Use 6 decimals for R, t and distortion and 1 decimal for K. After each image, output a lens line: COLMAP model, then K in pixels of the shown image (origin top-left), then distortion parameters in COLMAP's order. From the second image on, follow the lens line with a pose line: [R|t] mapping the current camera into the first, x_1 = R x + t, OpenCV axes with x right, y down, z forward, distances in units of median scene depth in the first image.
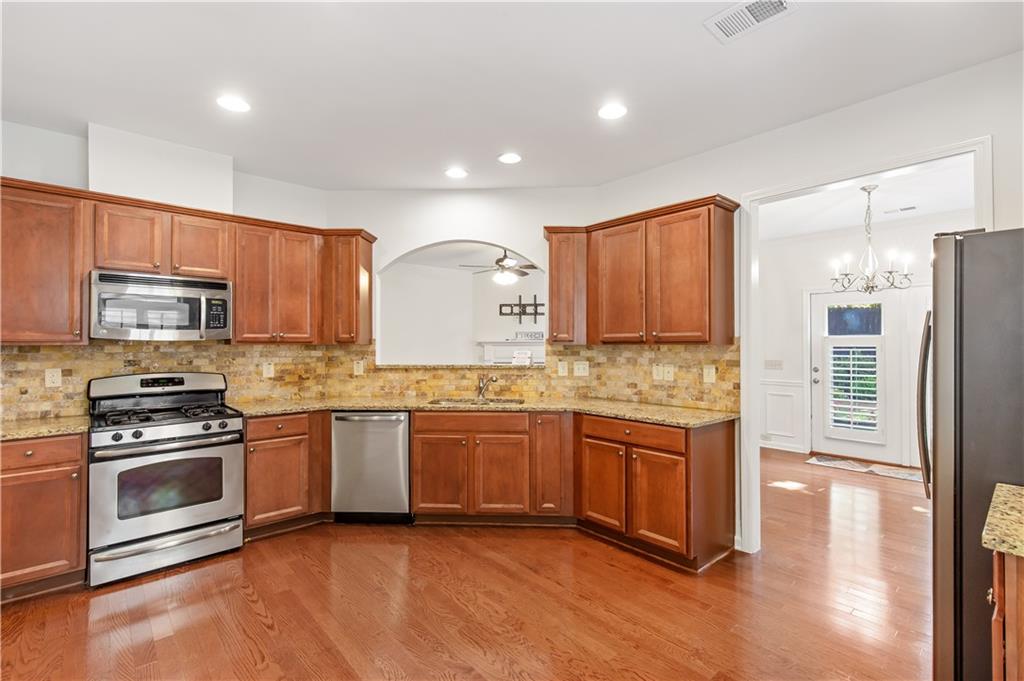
lens RADIAL K [[471.1, 0, 512.4], [0, 471.1, 338.4], [0, 0, 1]] dist [0.012021, -0.001627]
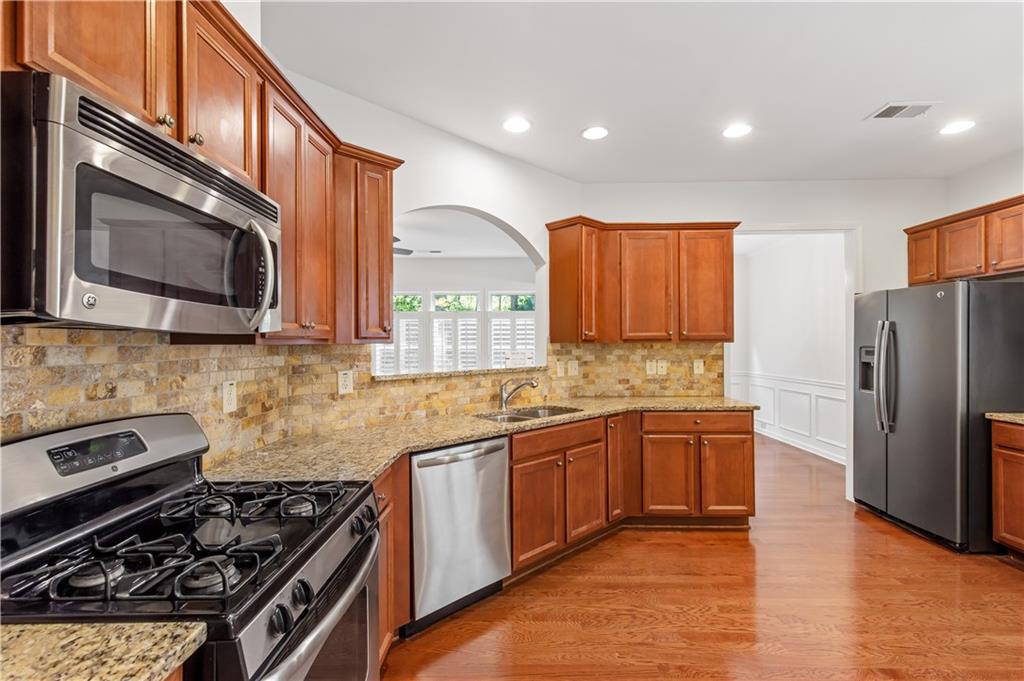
lens RADIAL K [[471.1, 0, 512.1], [0, 471.1, 342.3], [0, 0, 1]] dist [0.012021, -0.001627]
pose [[0.668493, -0.000851, 0.743718, -0.728022], [-0.004268, 0.999978, 0.004981, 0.007758], [-0.743706, -0.006504, 0.668475, 0.493203]]
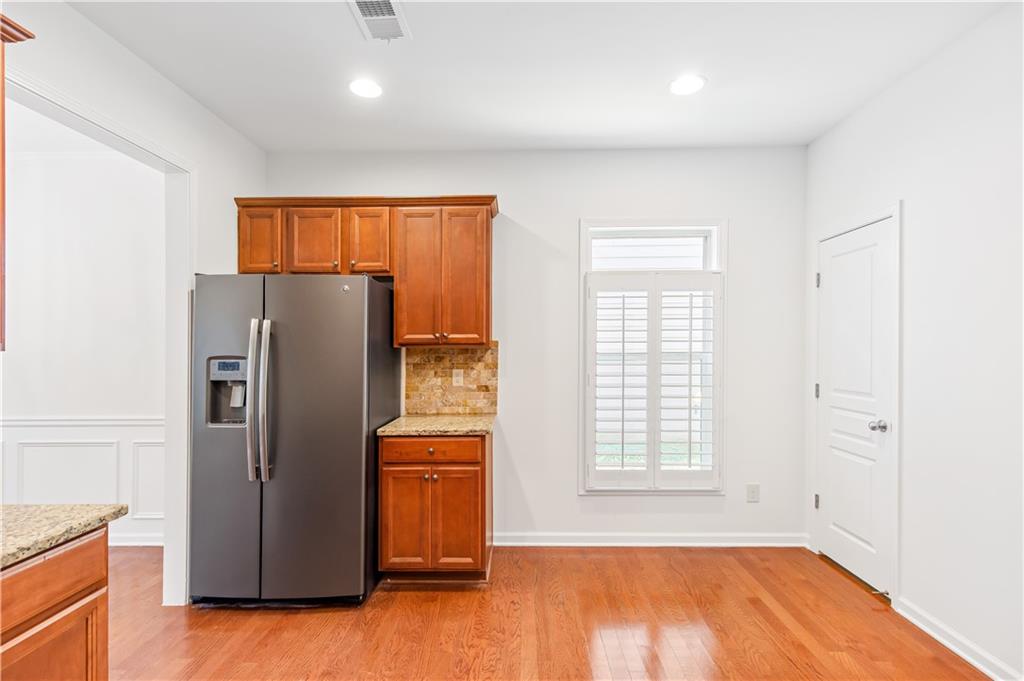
lens RADIAL K [[471.1, 0, 524.9], [0, 471.1, 345.5], [0, 0, 1]] dist [0.012021, -0.001627]
pose [[-0.741354, 0.007696, 0.671070, -0.214715], [-0.000360, 0.999930, -0.011866, 0.010380], [-0.671114, -0.009038, -0.741299, 0.820515]]
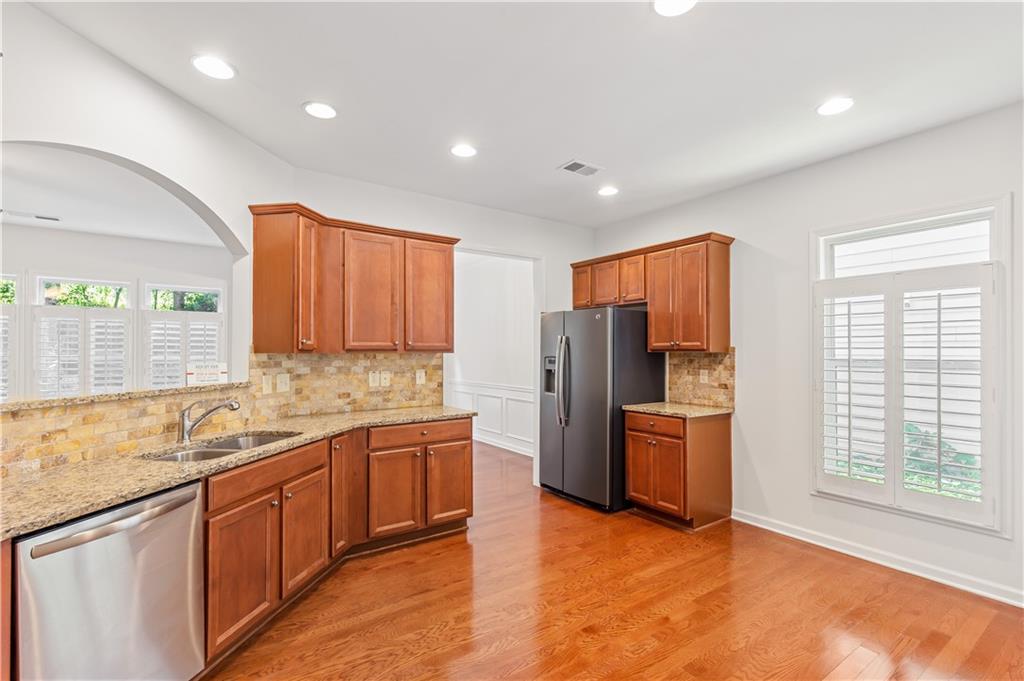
lens RADIAL K [[471.1, 0, 515.9], [0, 471.1, 347.7], [0, 0, 1]] dist [0.012021, -0.001627]
pose [[0.101498, 0.008384, 0.994800, -0.693826], [-0.011033, 0.999912, -0.007301, 0.005365], [-0.994775, -0.010234, 0.101582, 0.571539]]
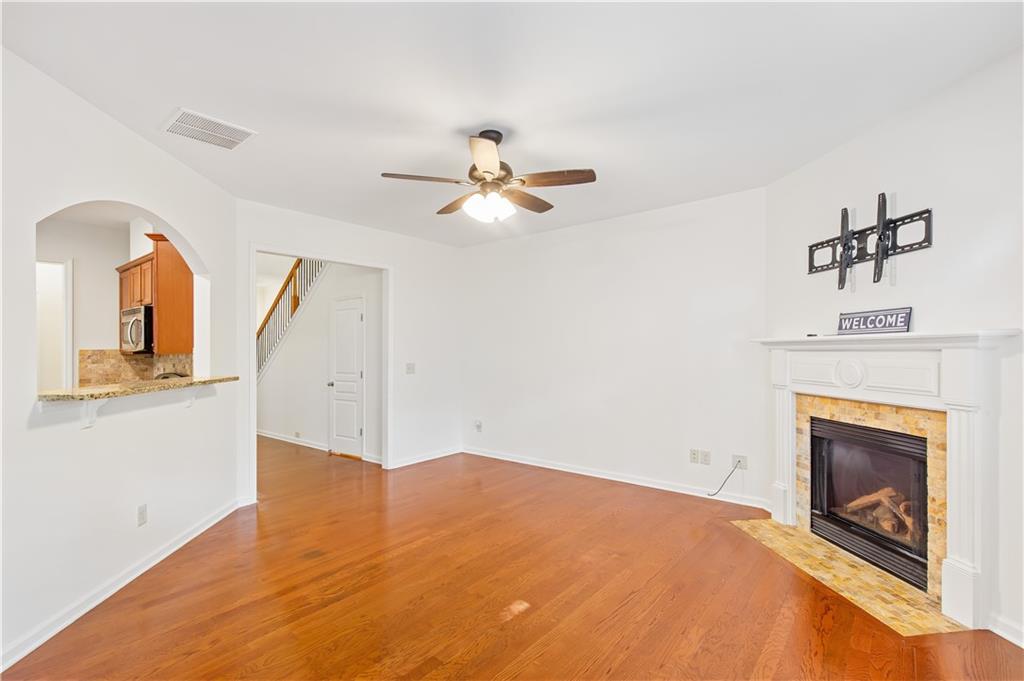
lens RADIAL K [[471.1, 0, 515.4], [0, 471.1, 352.6], [0, 0, 1]] dist [0.012021, -0.001627]
pose [[0.152990, 0.008763, -0.988189, 0.796749], [0.023287, 0.999651, 0.012470, 0.015091], [0.987953, -0.024920, 0.152733, 1.684107]]
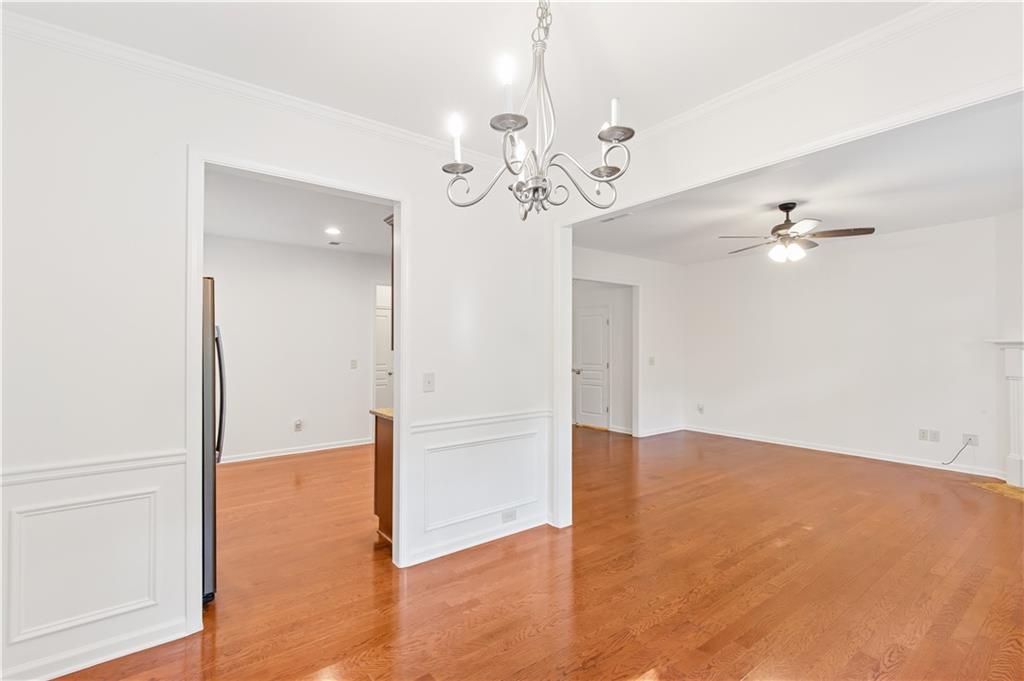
lens RADIAL K [[471.1, 0, 513.5], [0, 471.1, 342.6], [0, 0, 1]] dist [0.012021, -0.001627]
pose [[-0.076106, -0.006973, -0.997075, 1.268466], [0.017349, 0.999815, -0.008316, 0.005018], [0.996949, -0.017931, -0.075971, 1.147461]]
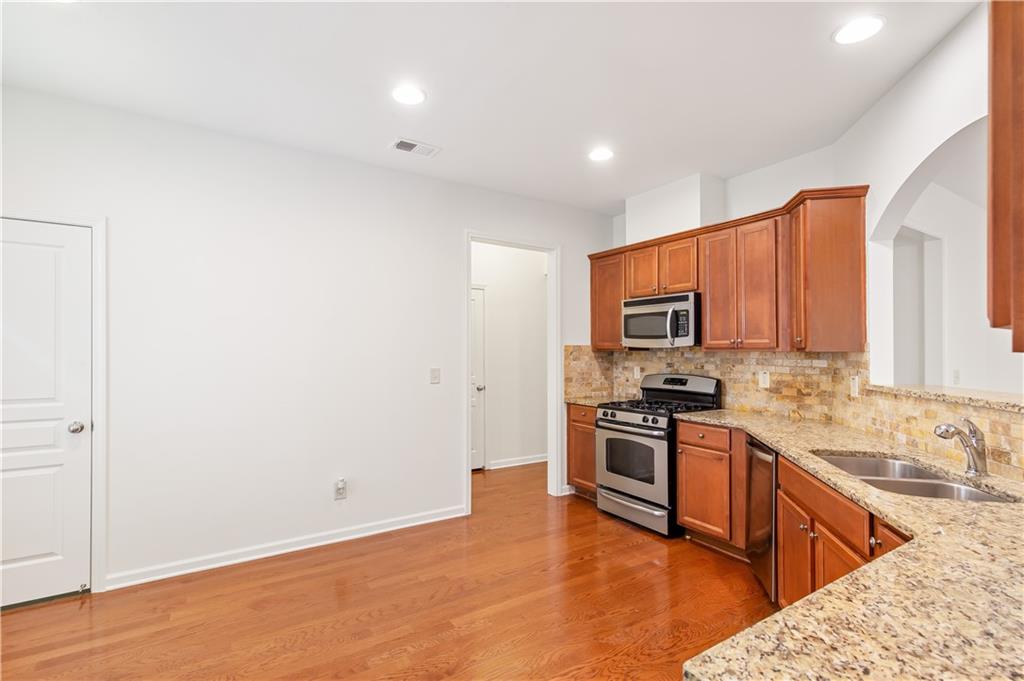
lens RADIAL K [[471.1, 0, 511.9], [0, 471.1, 348.5], [0, 0, 1]] dist [0.012021, -0.001627]
pose [[-0.160281, -0.003868, -0.987064, 0.486909], [0.007336, 0.999960, -0.005110, 0.008851], [0.987044, -0.008061, -0.160246, 0.712498]]
